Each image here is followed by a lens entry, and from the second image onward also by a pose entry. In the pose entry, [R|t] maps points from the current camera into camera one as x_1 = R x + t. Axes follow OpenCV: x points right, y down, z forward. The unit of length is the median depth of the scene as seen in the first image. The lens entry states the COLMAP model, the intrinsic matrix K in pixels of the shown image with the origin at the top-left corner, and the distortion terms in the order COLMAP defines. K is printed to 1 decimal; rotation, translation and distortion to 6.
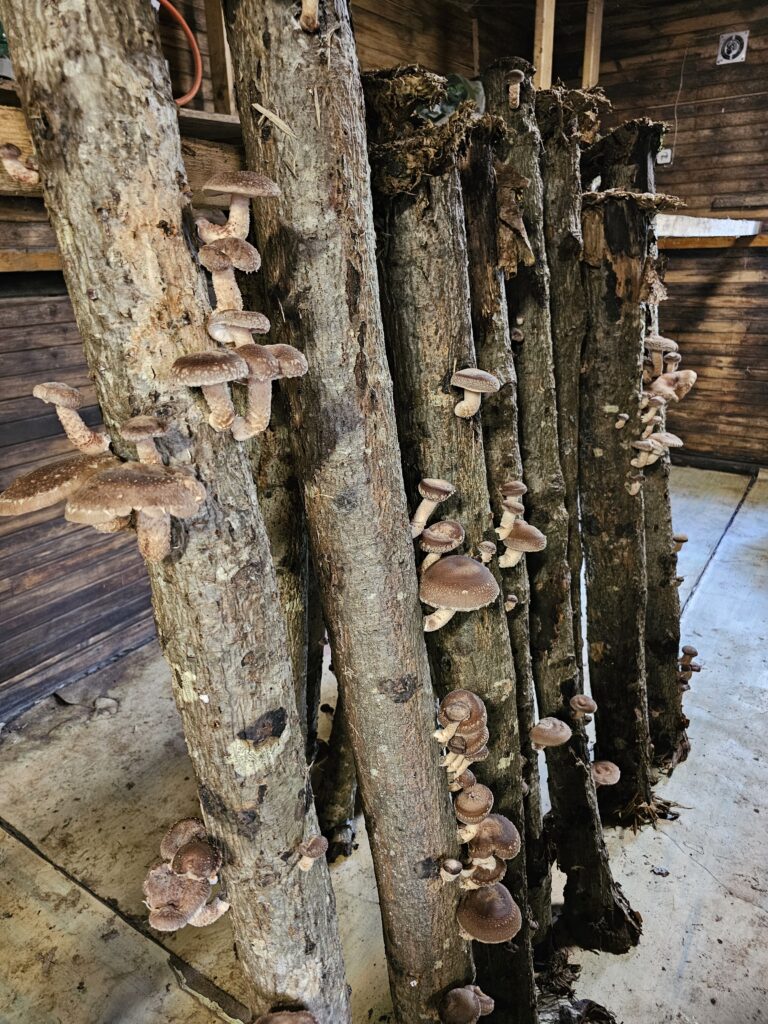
lens RADIAL K [[677.1, 0, 384.0], [0, 677.1, 512.0], [0, 0, 1]] dist [0.058692, -0.063623]
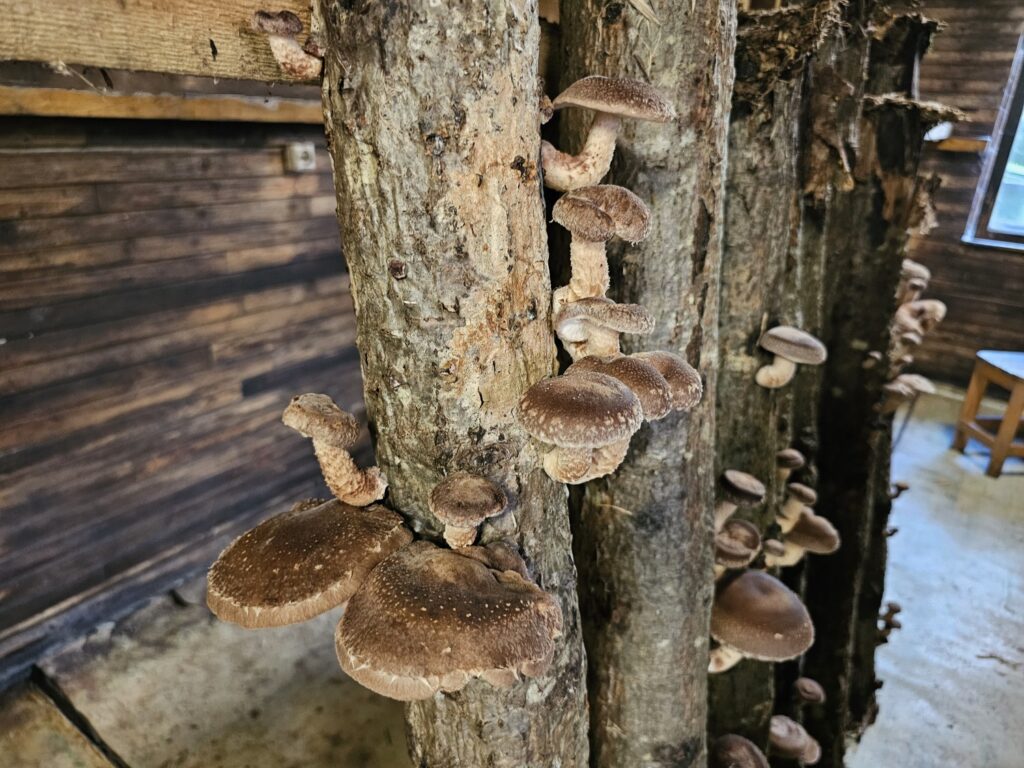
lens RADIAL K [[683.0, 0, 515.4], [0, 683.0, 373.0], [0, 0, 1]] dist [0.034969, -0.044564]
pose [[0.996533, 0.078837, 0.026579, -0.261101], [-0.079032, 0.996852, 0.006343, -0.188159], [-0.025995, -0.008421, 0.999627, 0.307196]]
